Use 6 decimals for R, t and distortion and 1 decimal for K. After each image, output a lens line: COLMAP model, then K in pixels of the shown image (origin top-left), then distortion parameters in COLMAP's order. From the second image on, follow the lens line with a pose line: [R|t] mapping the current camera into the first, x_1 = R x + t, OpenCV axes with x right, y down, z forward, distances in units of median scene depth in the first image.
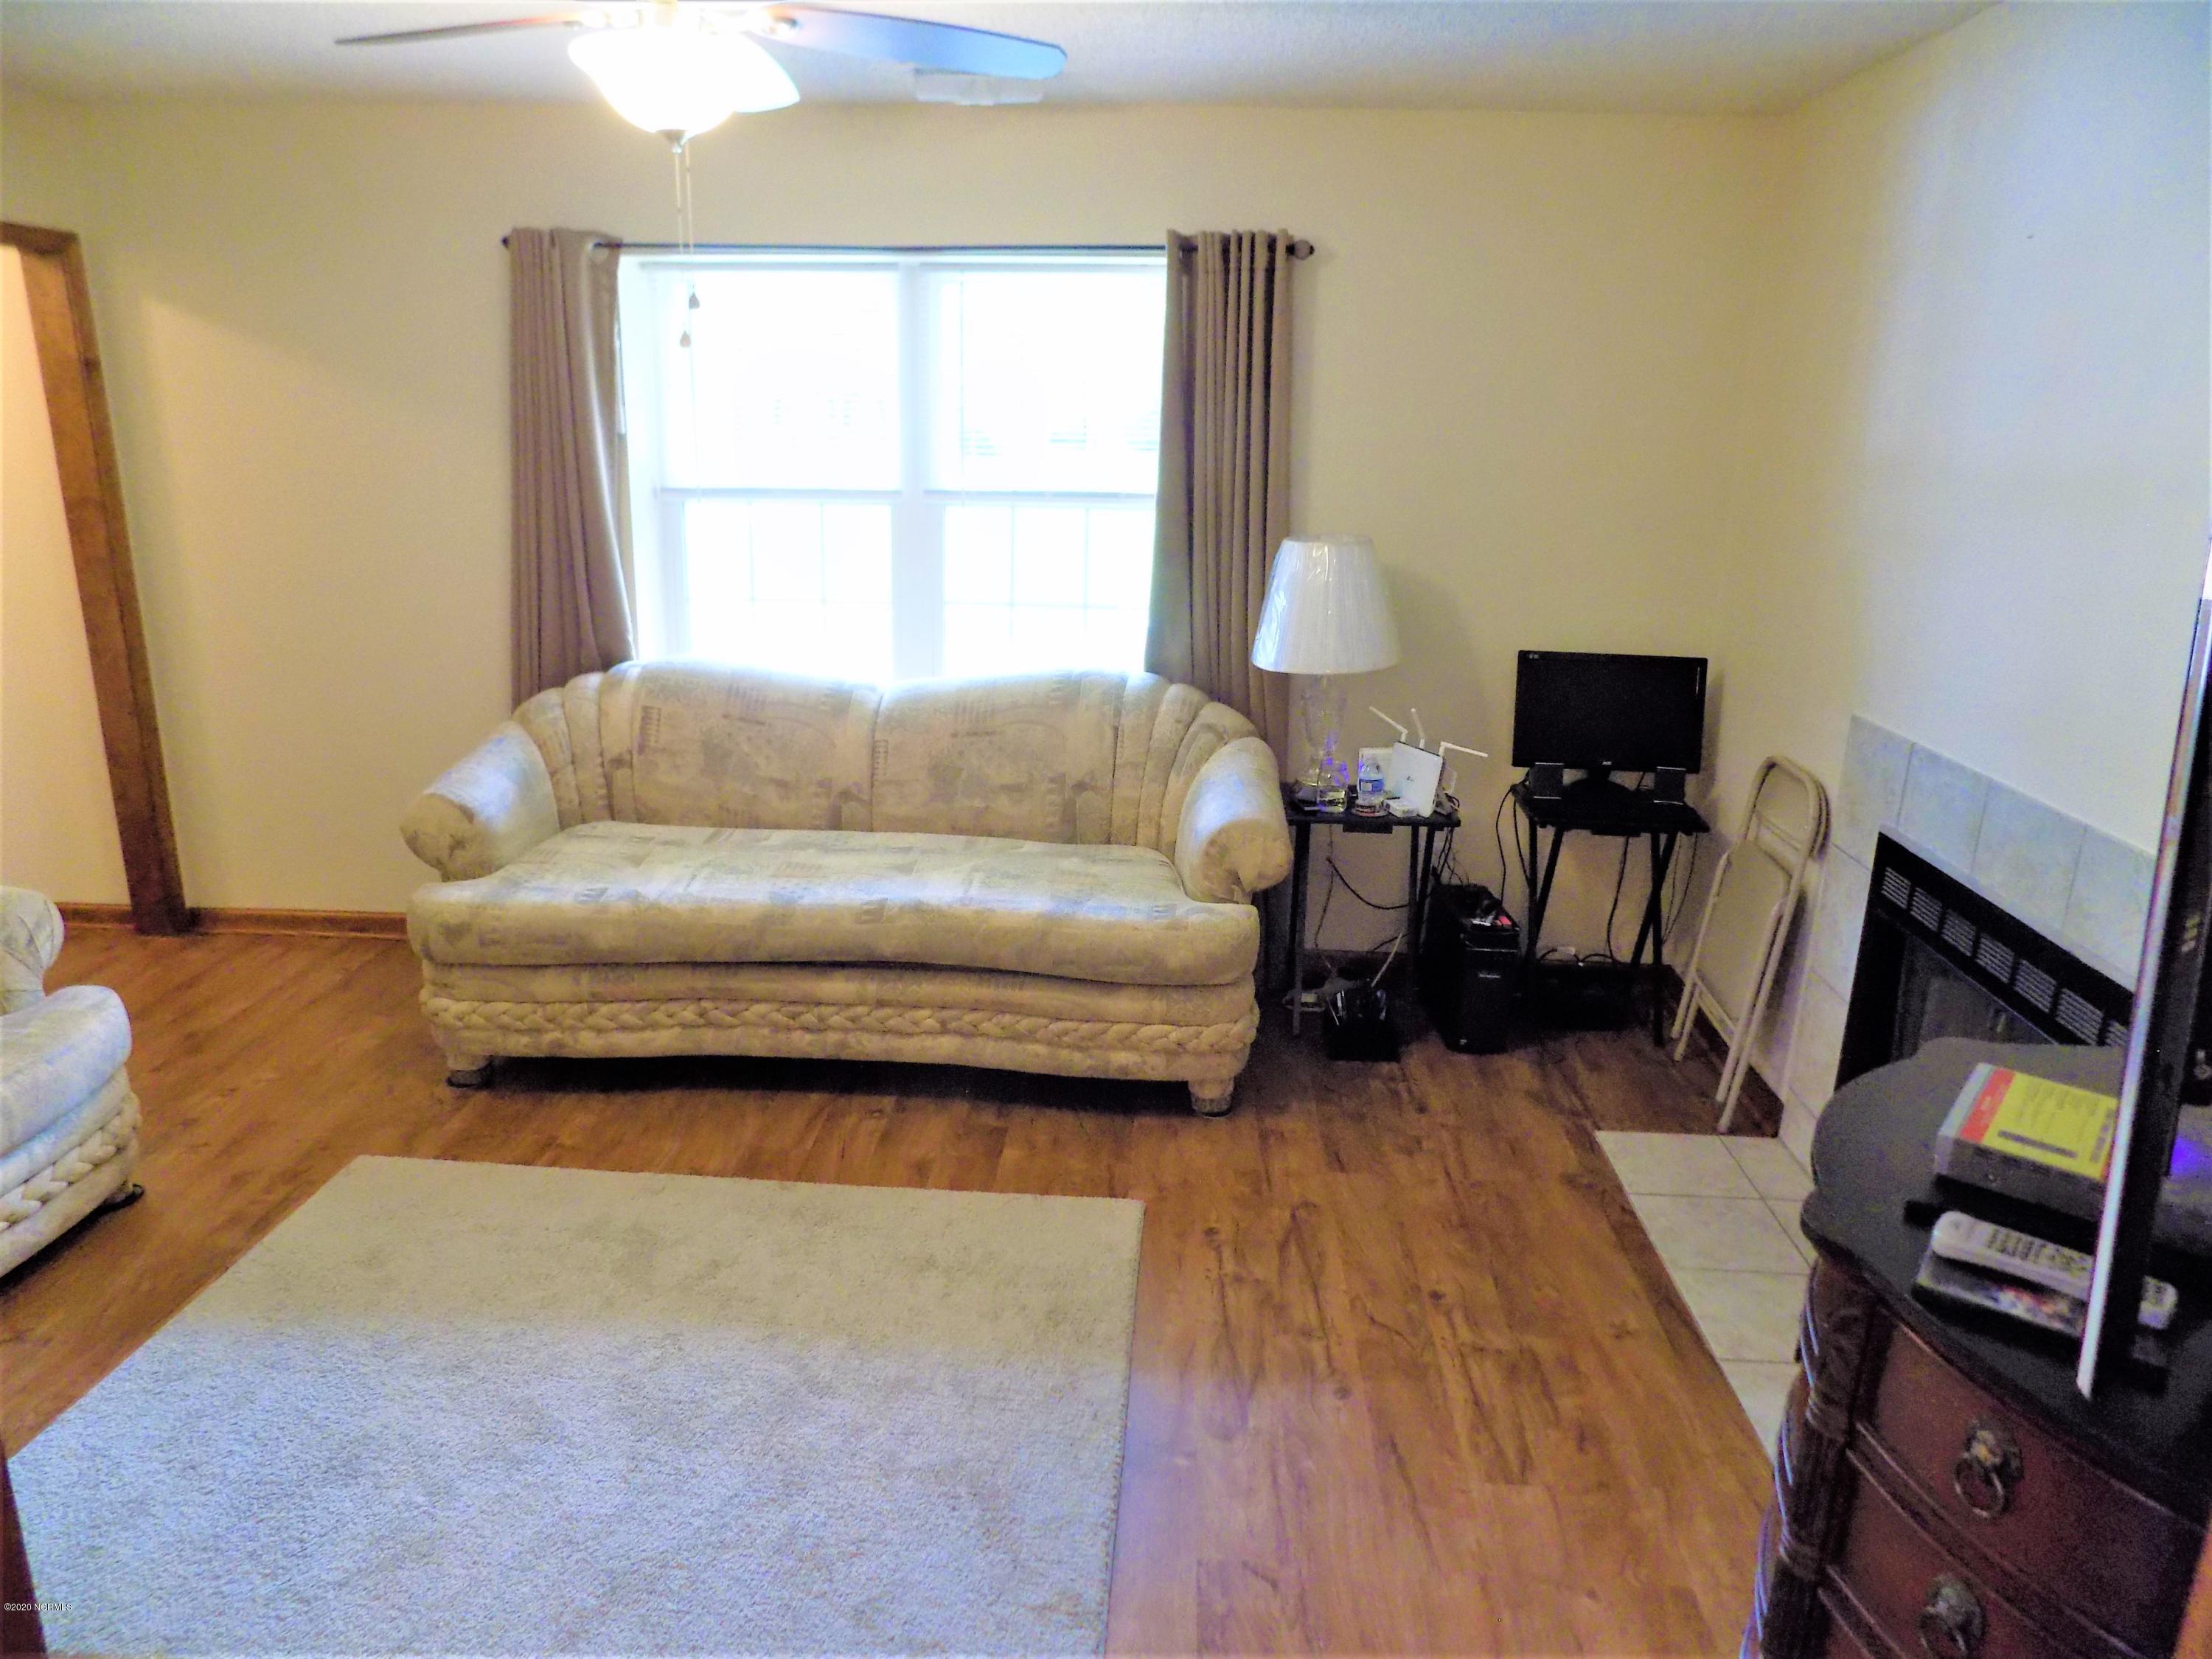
lens RADIAL K [[1516.9, 0, 1105.9], [0, 1516.9, 825.7], [0, 0, 1]] dist [-0.020143, 0.030924]
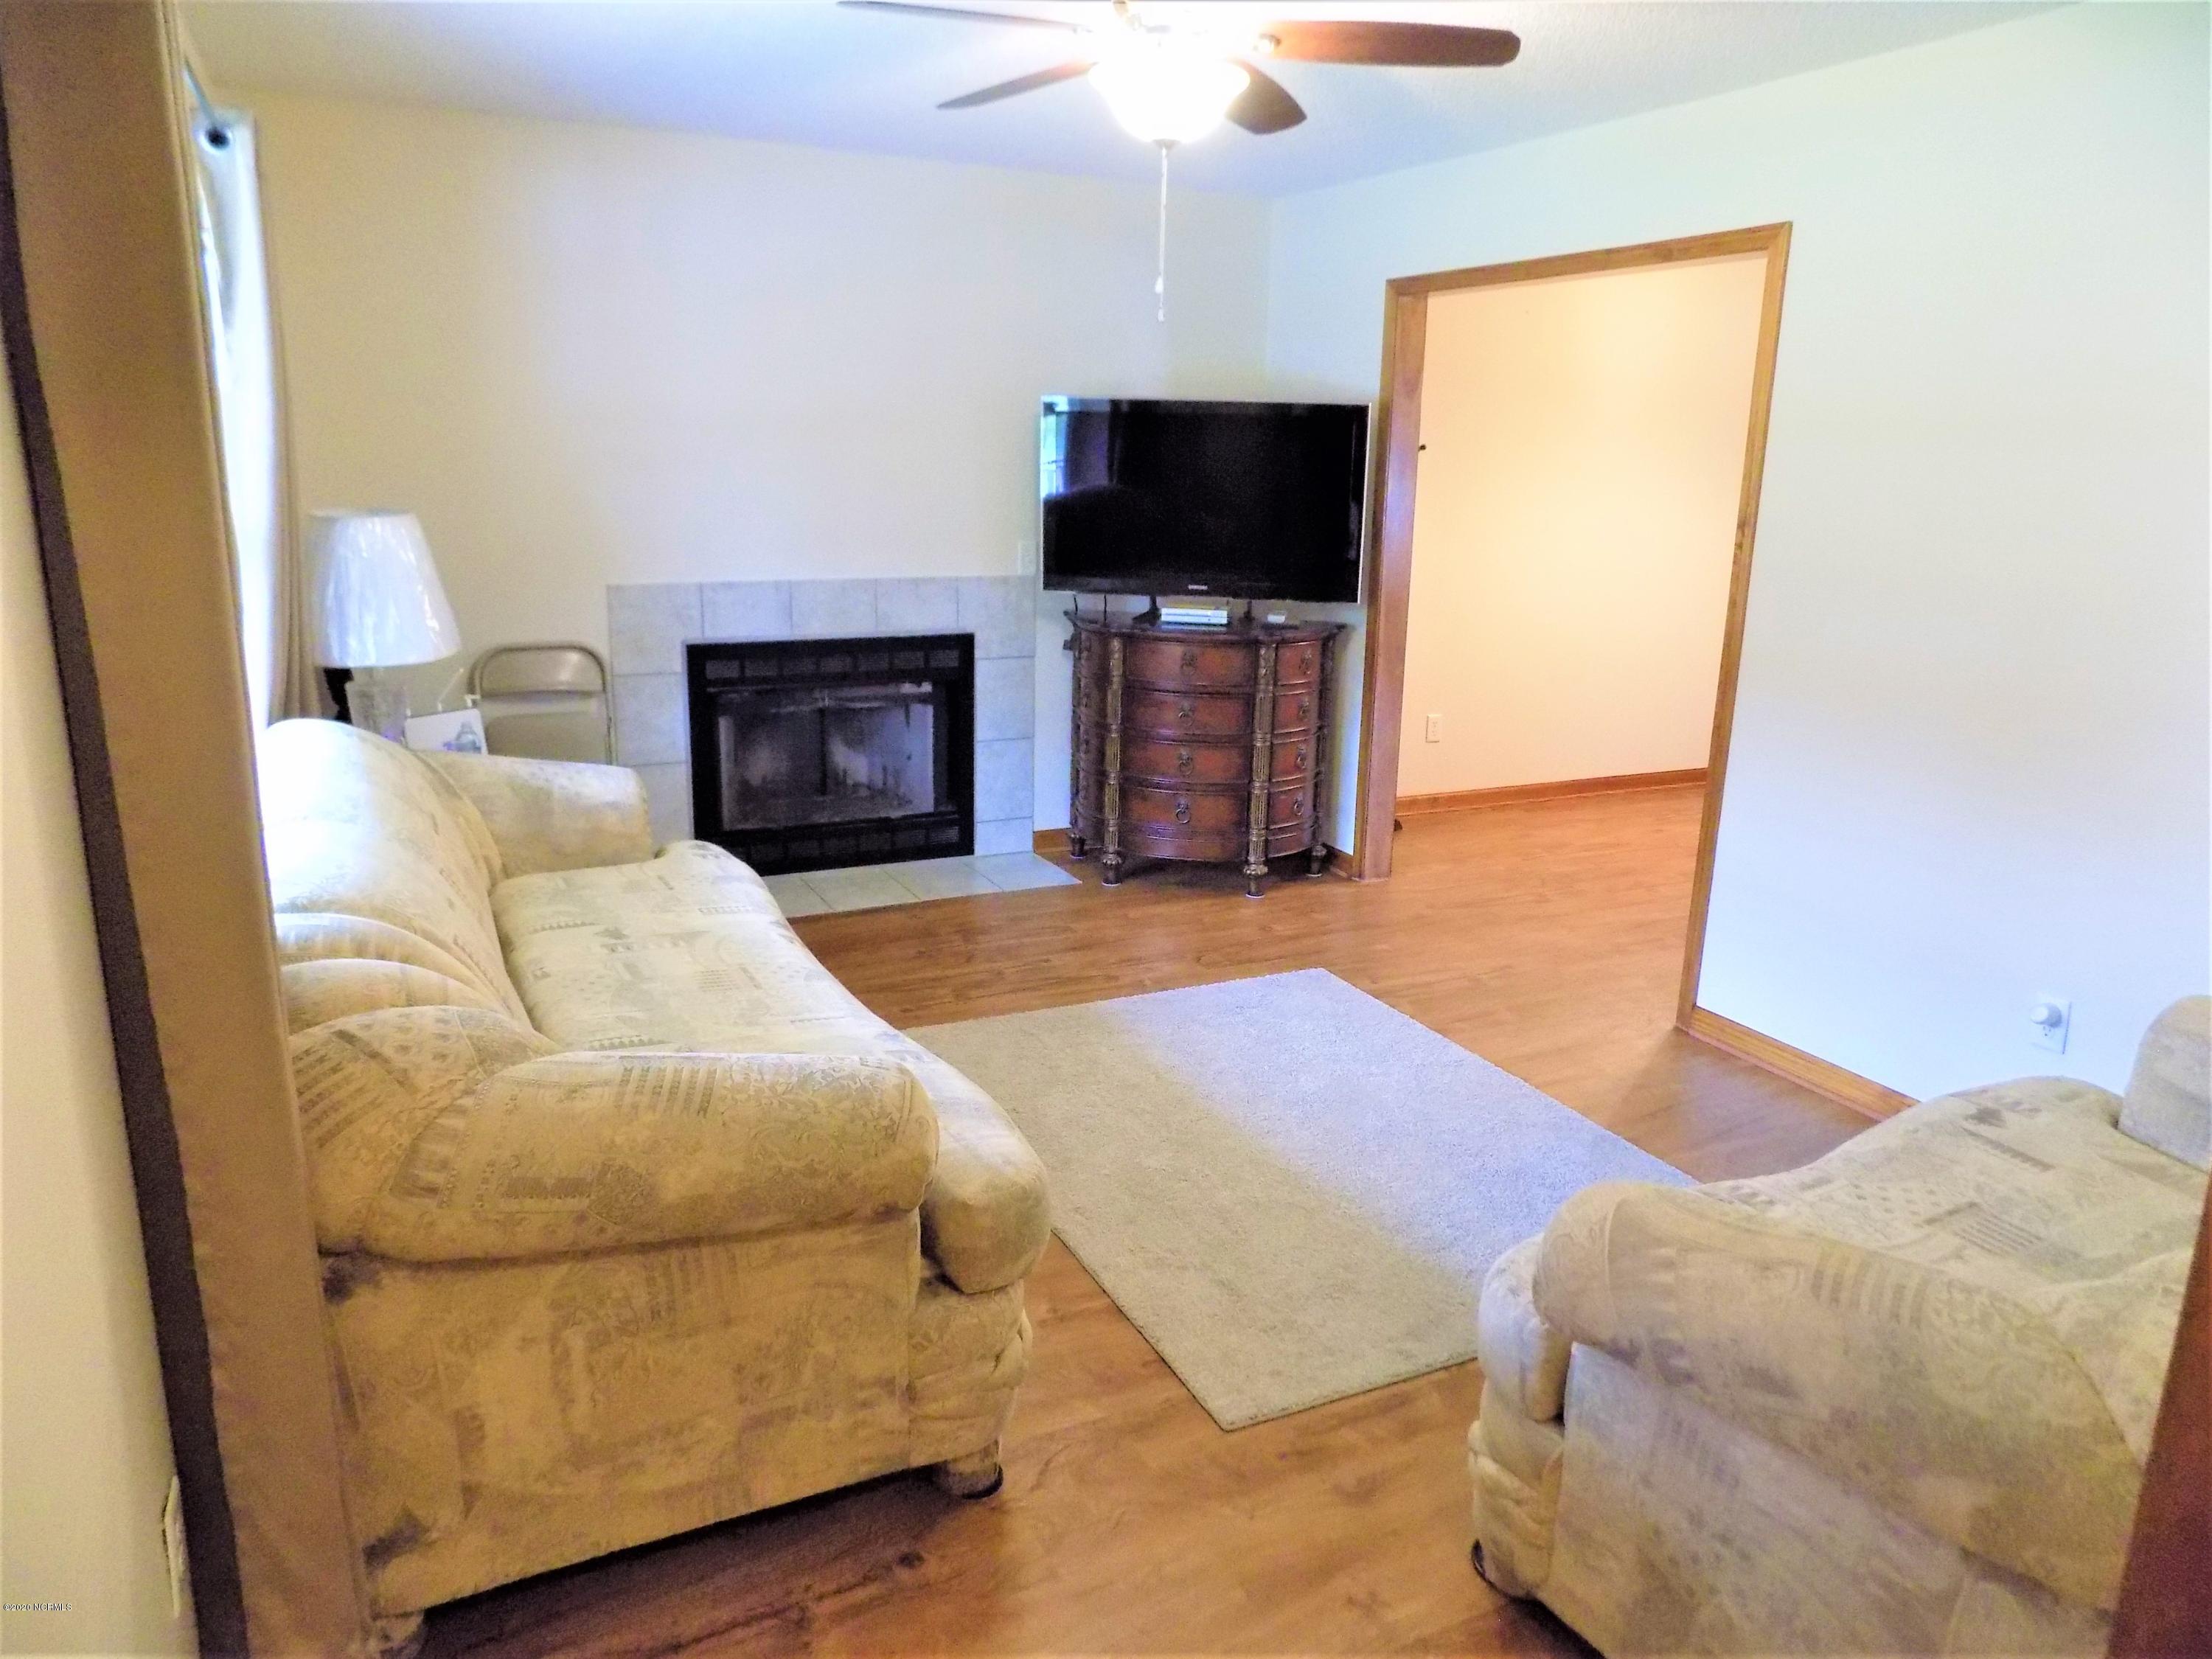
lens RADIAL K [[1516.9, 0, 1104.9], [0, 1516.9, 825.3], [0, 0, 1]] dist [-0.020143, 0.030924]
pose [[-0.510149, -0.233582, 0.827760, -1.144472], [0.188242, 0.908760, 0.372453, -0.355512], [-0.839234, 0.345825, -0.419633, 1.456073]]
